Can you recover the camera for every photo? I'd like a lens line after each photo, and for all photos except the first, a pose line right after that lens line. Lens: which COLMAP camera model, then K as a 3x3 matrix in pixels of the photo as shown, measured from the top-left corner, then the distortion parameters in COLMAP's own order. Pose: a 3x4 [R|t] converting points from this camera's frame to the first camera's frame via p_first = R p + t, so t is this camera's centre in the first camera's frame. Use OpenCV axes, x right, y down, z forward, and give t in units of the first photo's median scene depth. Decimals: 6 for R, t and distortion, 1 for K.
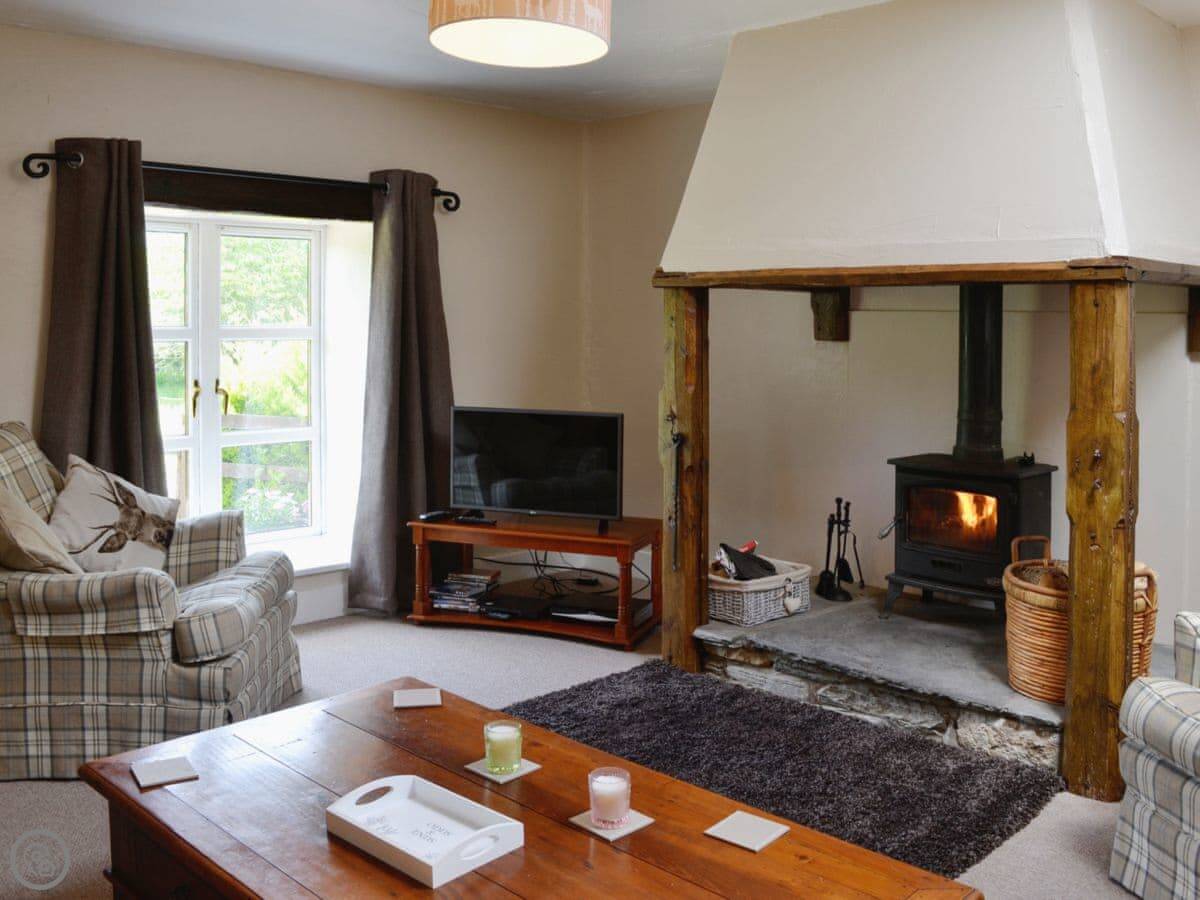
lens RADIAL K [[1145.1, 0, 600.8], [0, 1145.1, 396.7], [0, 0, 1]] dist [-0.007196, -0.002787]
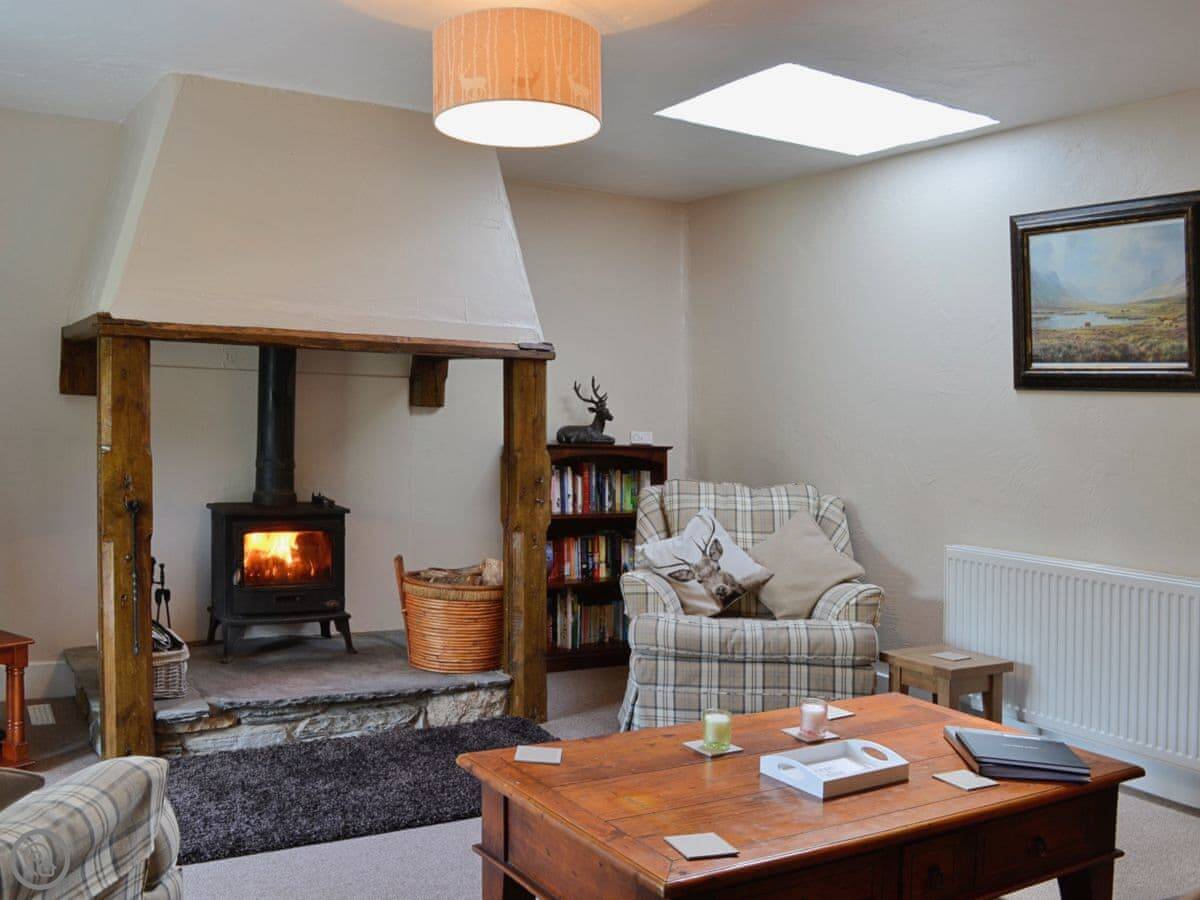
lens RADIAL K [[1157.2, 0, 600.0], [0, 1157.2, 450.0], [0, 0, 1]] dist [-0.010009, -0.046827]
pose [[0.258996, -0.042022, 0.964964, -0.761182], [0.031229, 0.998895, 0.035118, -0.029917], [-0.965373, 0.021040, 0.260022, 0.446096]]
